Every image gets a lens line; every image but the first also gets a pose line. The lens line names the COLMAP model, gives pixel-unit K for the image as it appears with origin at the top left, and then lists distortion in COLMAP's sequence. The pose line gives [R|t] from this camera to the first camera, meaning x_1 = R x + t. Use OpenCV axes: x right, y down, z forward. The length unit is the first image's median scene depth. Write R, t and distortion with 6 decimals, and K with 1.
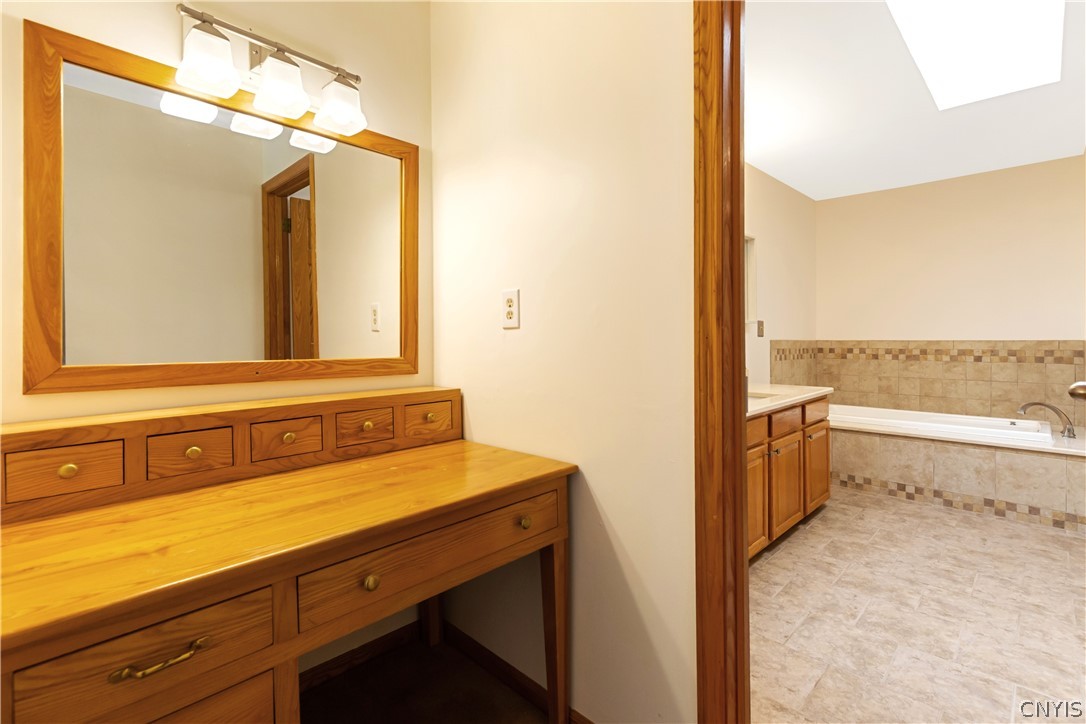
lens RADIAL K [[489.3, 0, 563.1], [0, 489.3, 343.0], [0, 0, 1]] dist [0.004249, -0.000882]
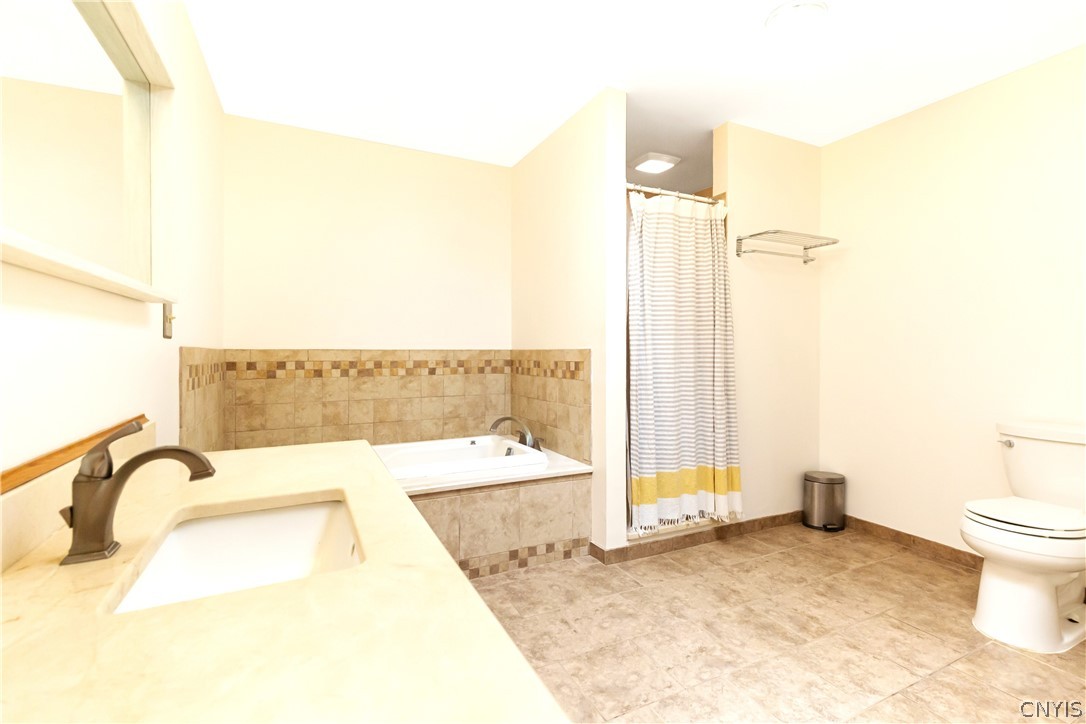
lens RADIAL K [[489.3, 0, 531.3], [0, 489.3, 353.7], [0, 0, 1]] dist [0.004249, -0.000882]
pose [[0.345245, -0.003462, 0.938506, 0.121112], [0.006217, 0.999980, 0.001402, 0.001949], [-0.938492, 0.005351, 0.345260, 0.593671]]
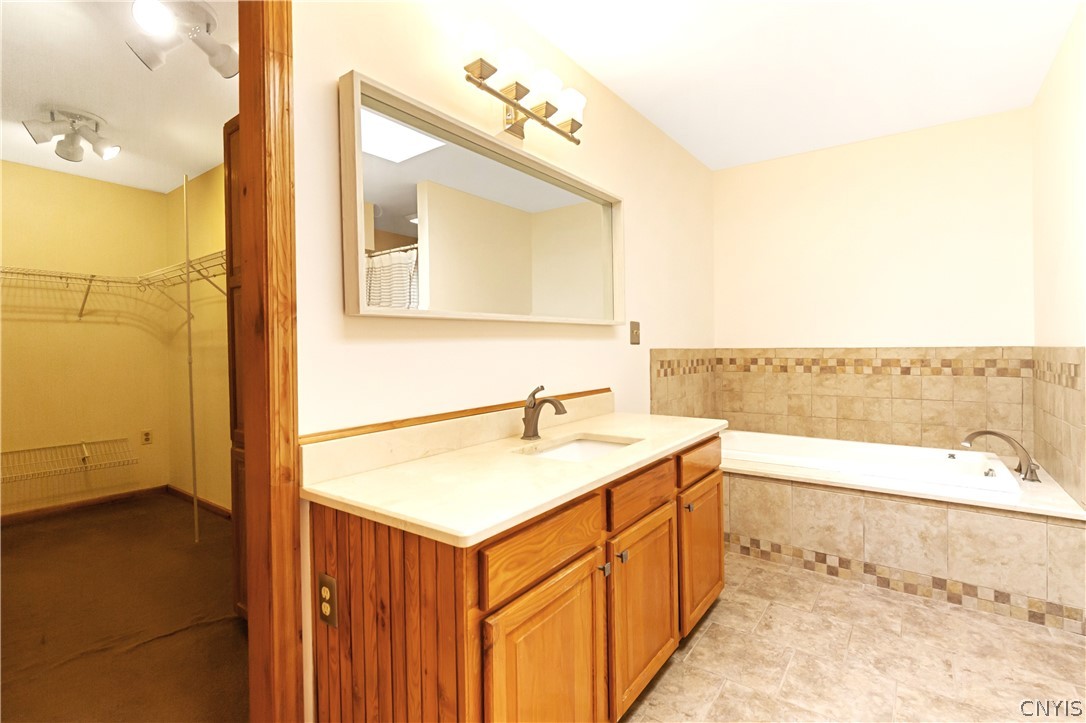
lens RADIAL K [[489.3, 0, 565.2], [0, 489.3, 354.0], [0, 0, 1]] dist [0.004249, -0.000882]
pose [[0.988323, -0.009533, 0.152073, 0.209390], [0.008718, 0.999944, 0.006026, -0.004346], [-0.152122, -0.004629, 0.988351, 0.339115]]
